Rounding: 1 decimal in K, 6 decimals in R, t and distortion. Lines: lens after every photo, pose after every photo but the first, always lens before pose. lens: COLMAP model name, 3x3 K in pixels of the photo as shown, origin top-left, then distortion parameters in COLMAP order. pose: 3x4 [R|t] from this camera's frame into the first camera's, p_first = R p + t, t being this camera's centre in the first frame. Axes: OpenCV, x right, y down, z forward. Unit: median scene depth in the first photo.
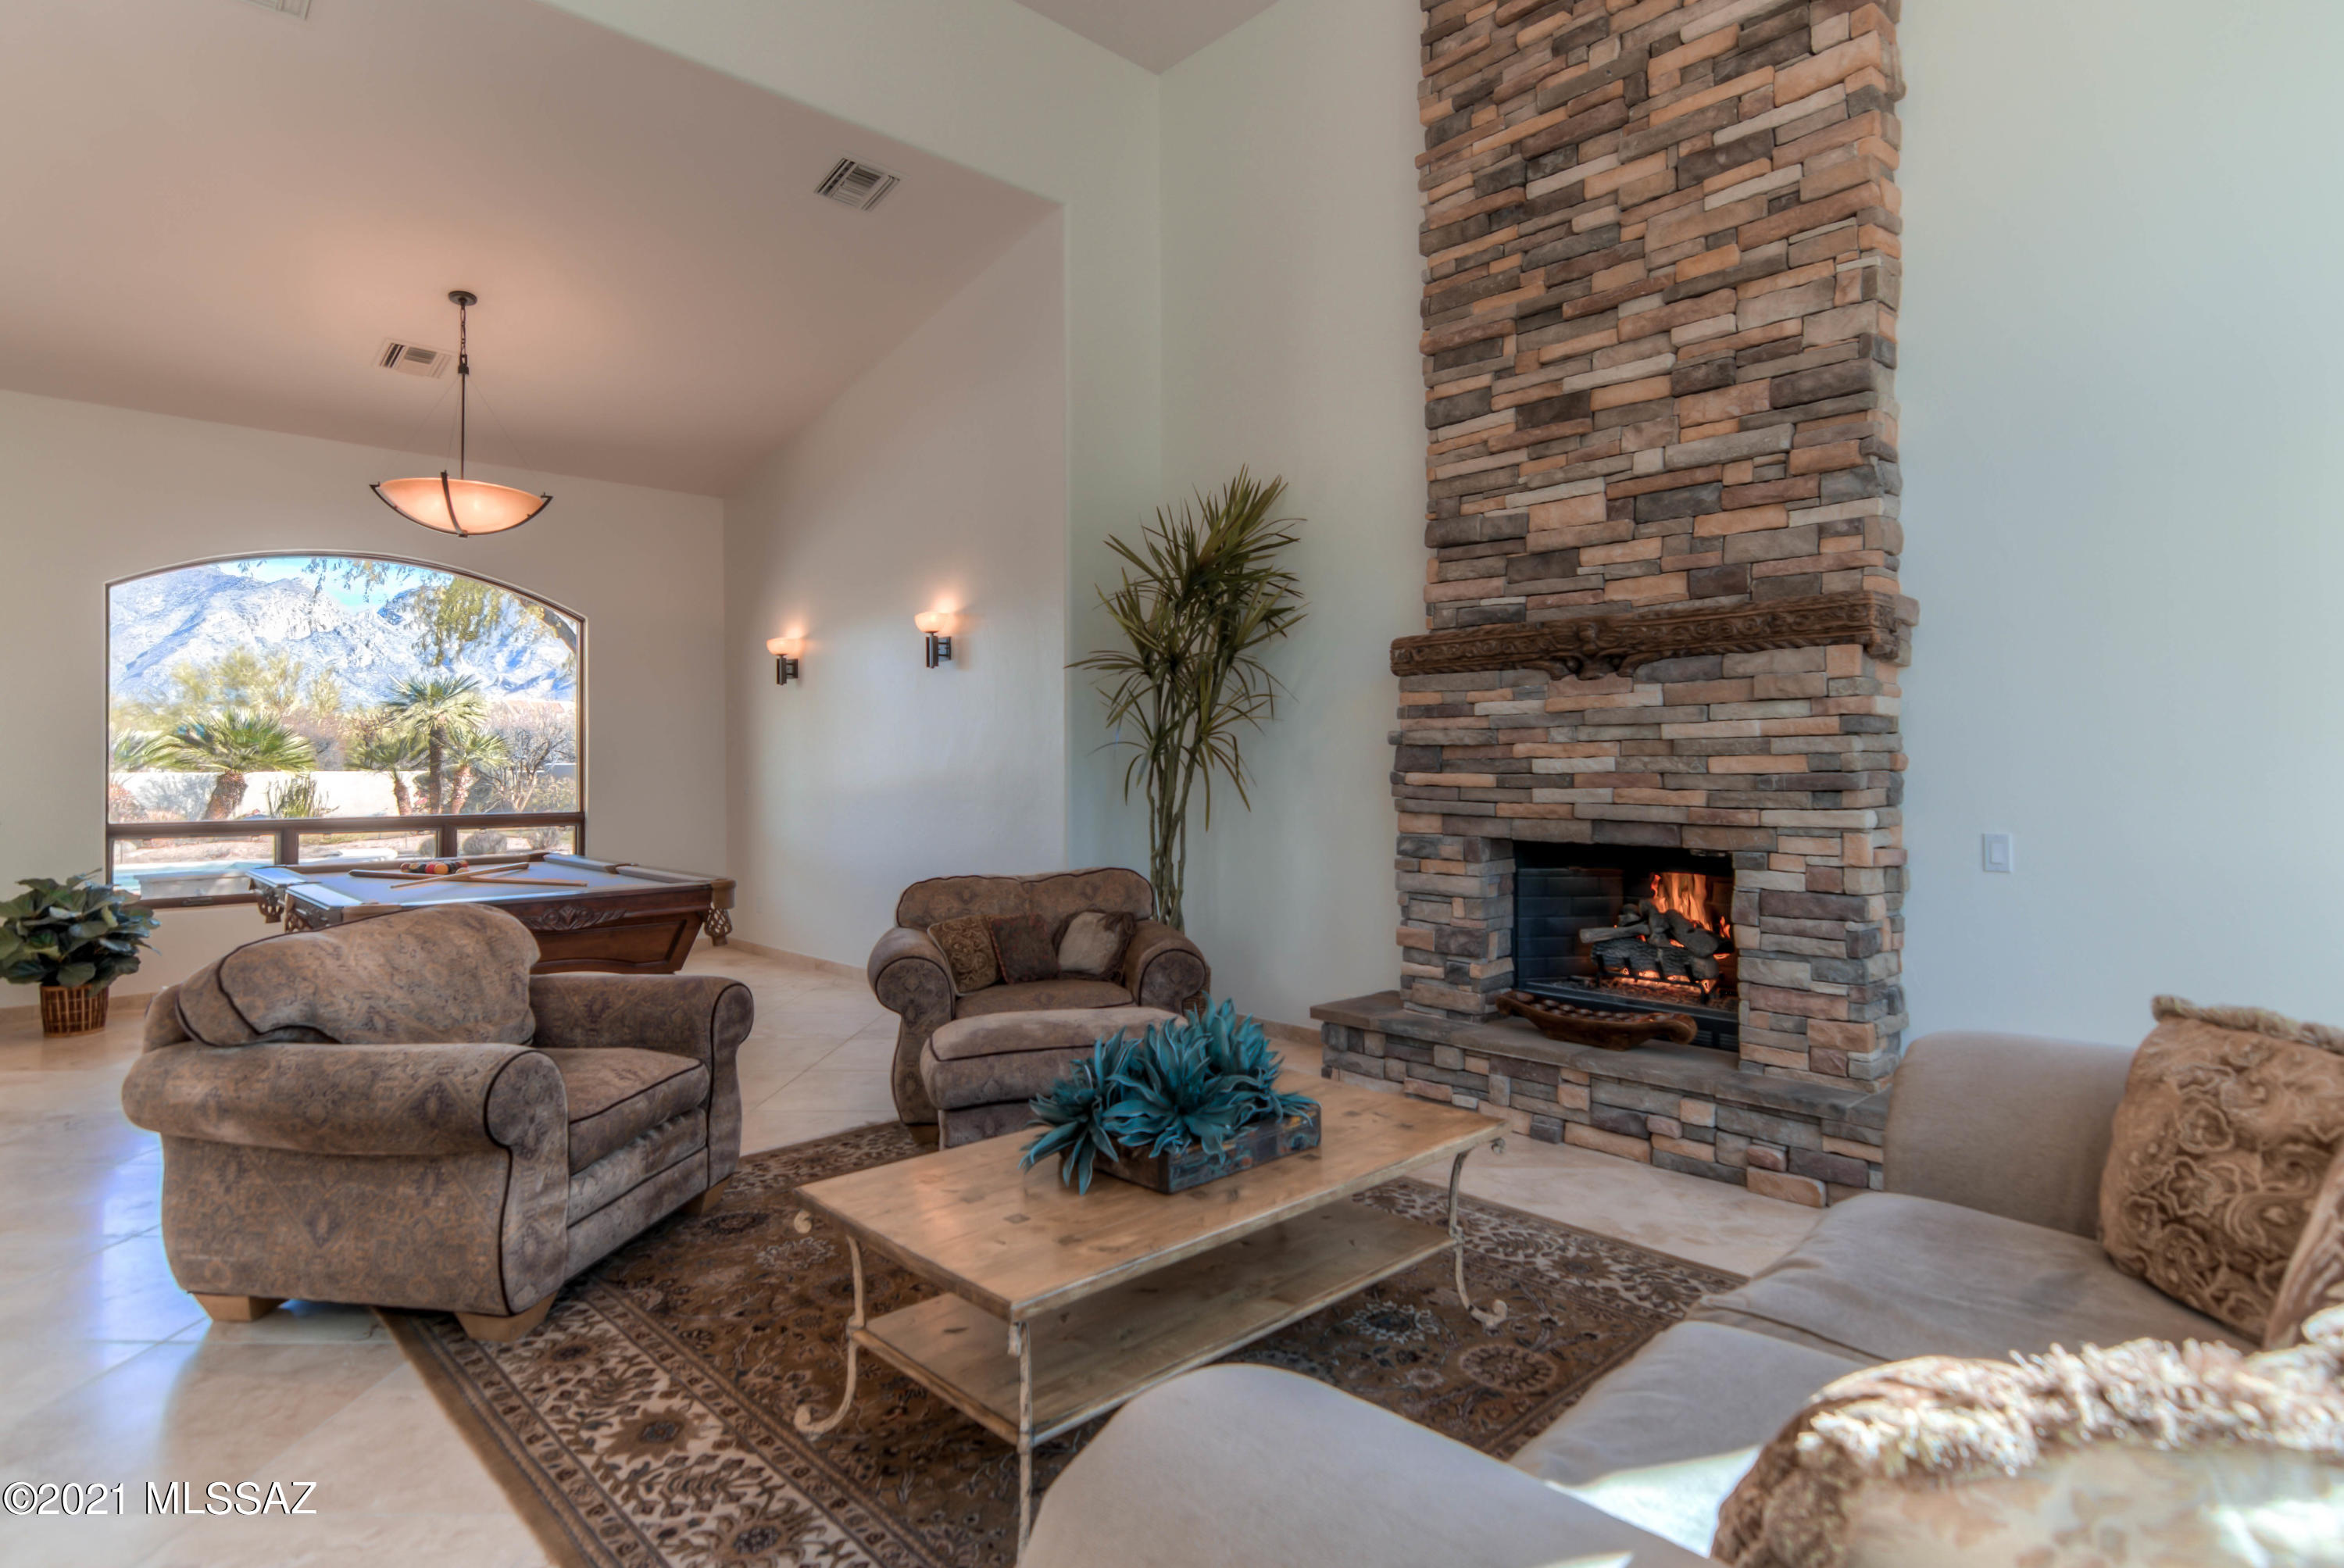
lens RADIAL K [[1212.5, 0, 1184.3], [0, 1212.5, 745.1], [0, 0, 1]] dist [-0.003845, -0.001233]
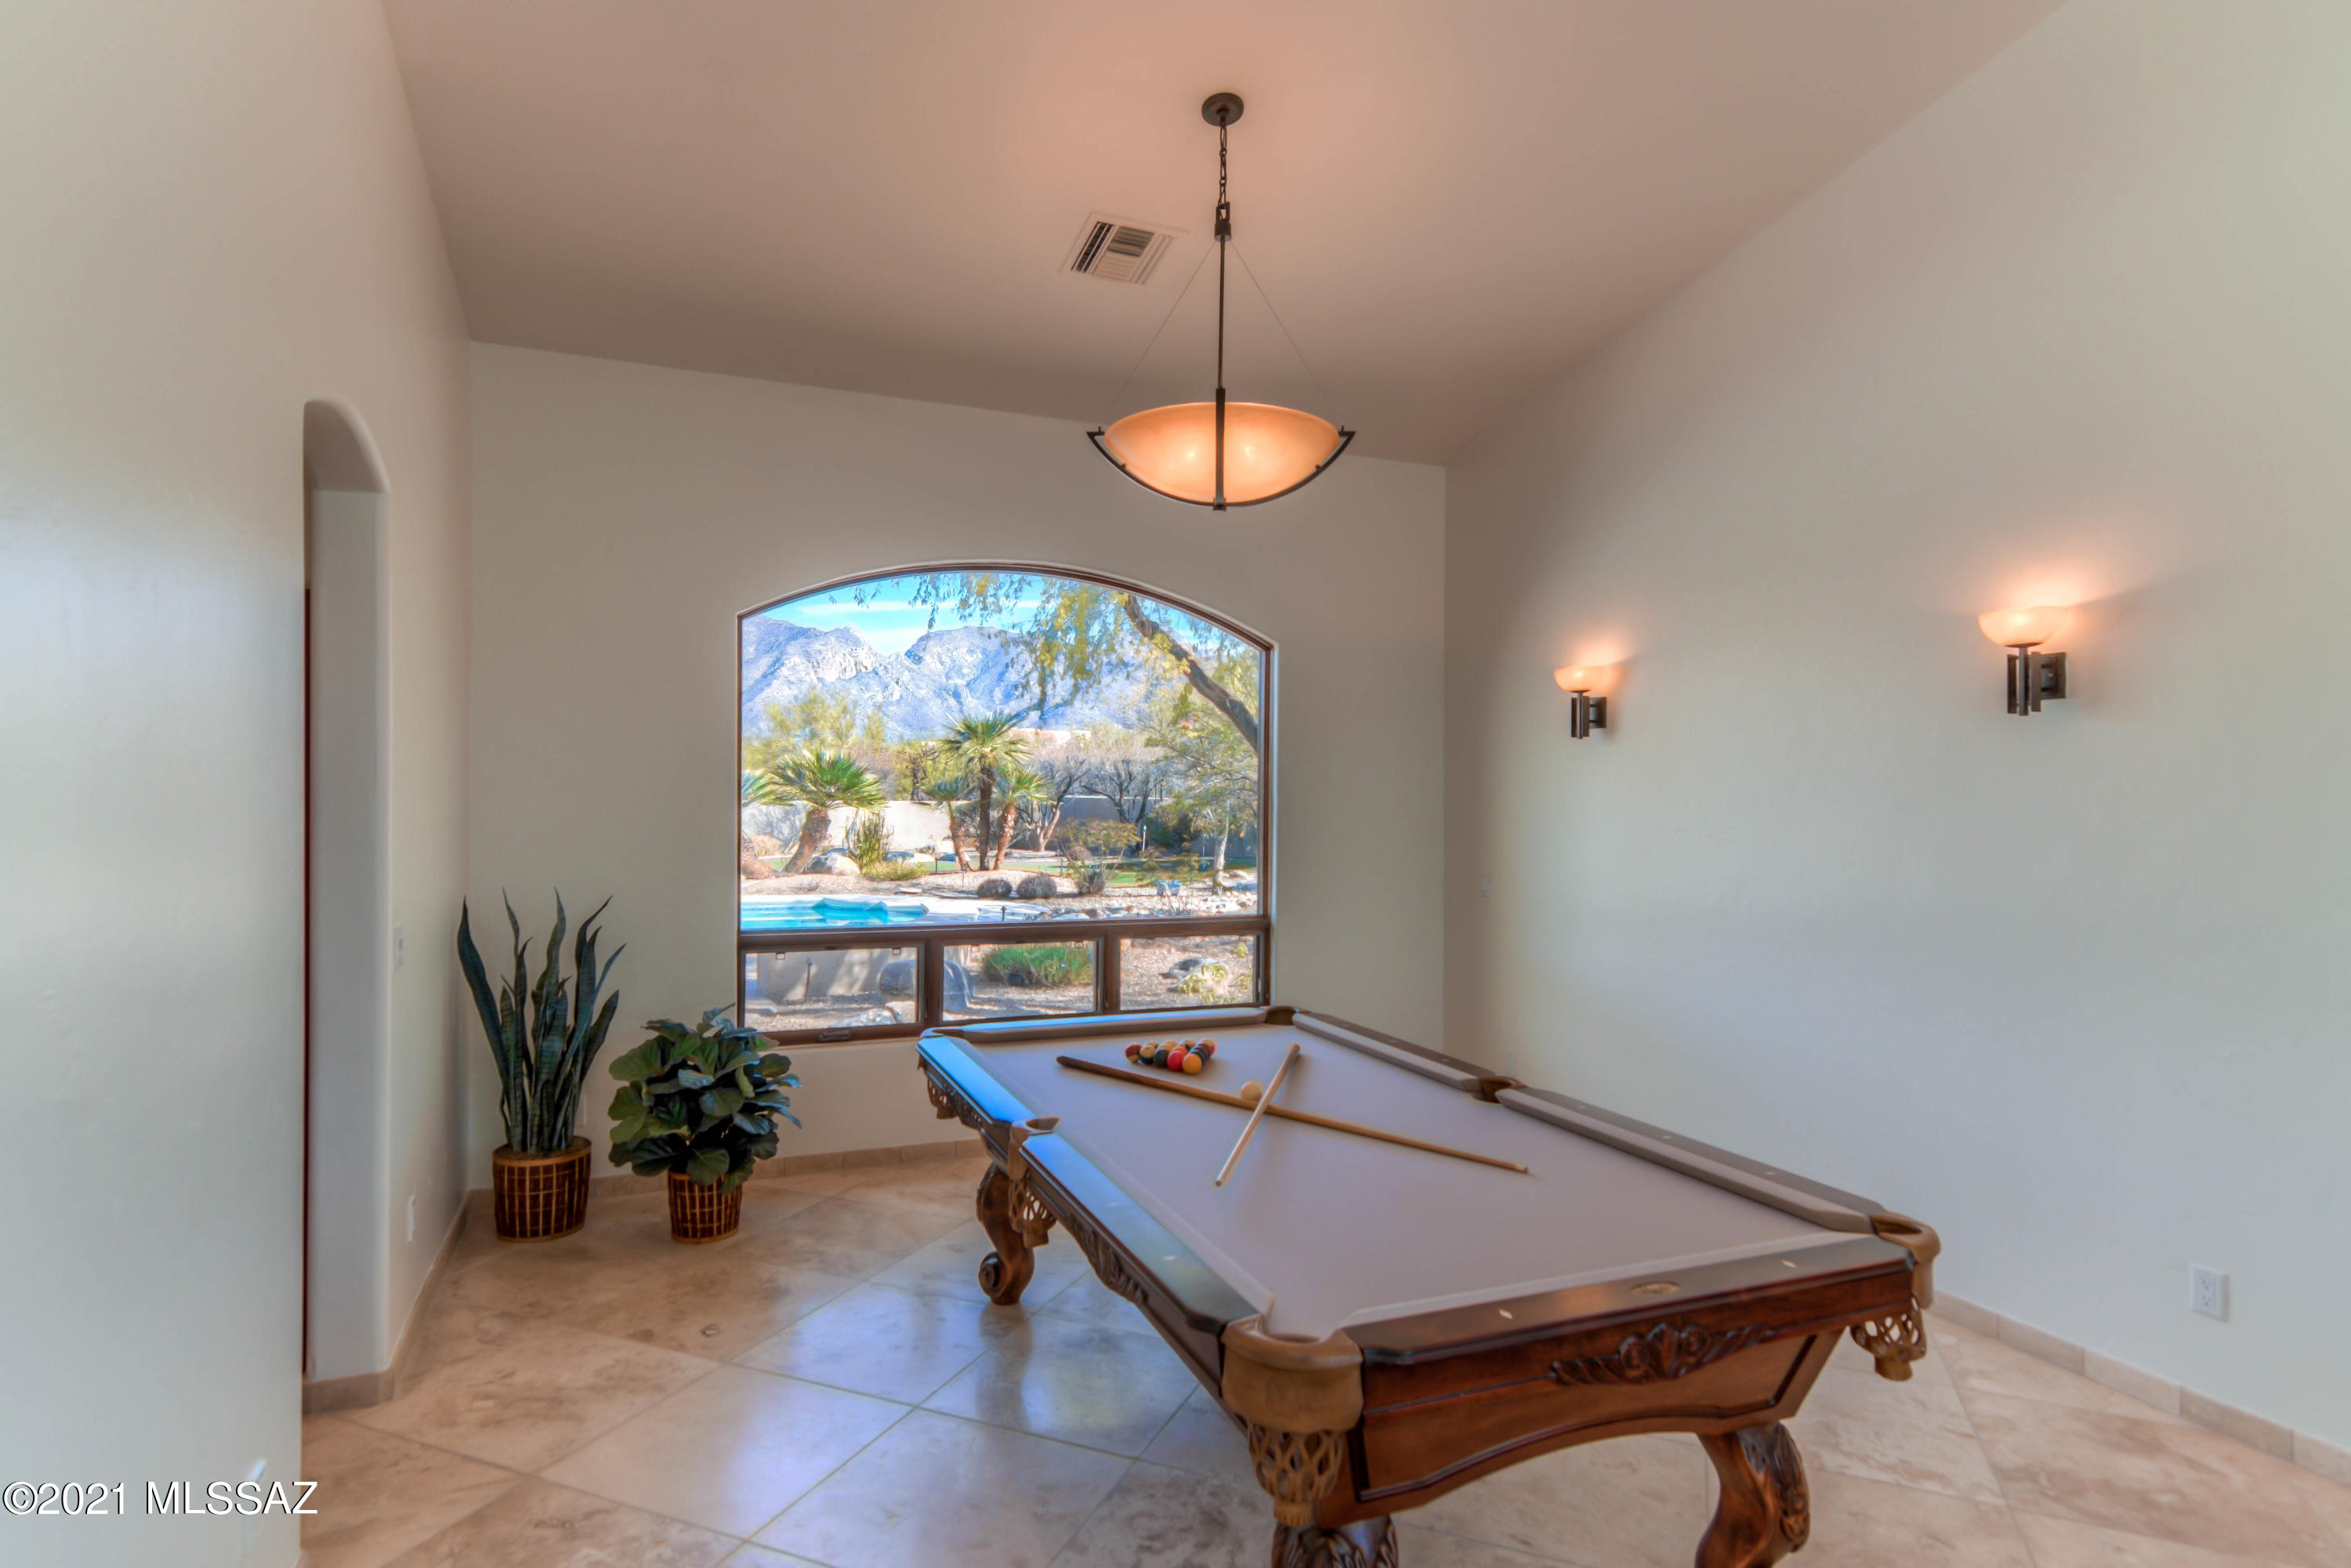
lens RADIAL K [[1216.1, 0, 1163.8], [0, 1216.1, 784.1], [0, 0, 1]] dist [-0.003845, -0.001233]
pose [[0.929726, 0.009511, -0.368130, -0.349882], [-0.005385, 0.999911, 0.012234, -0.037471], [0.368214, -0.009392, 0.929694, 0.374667]]
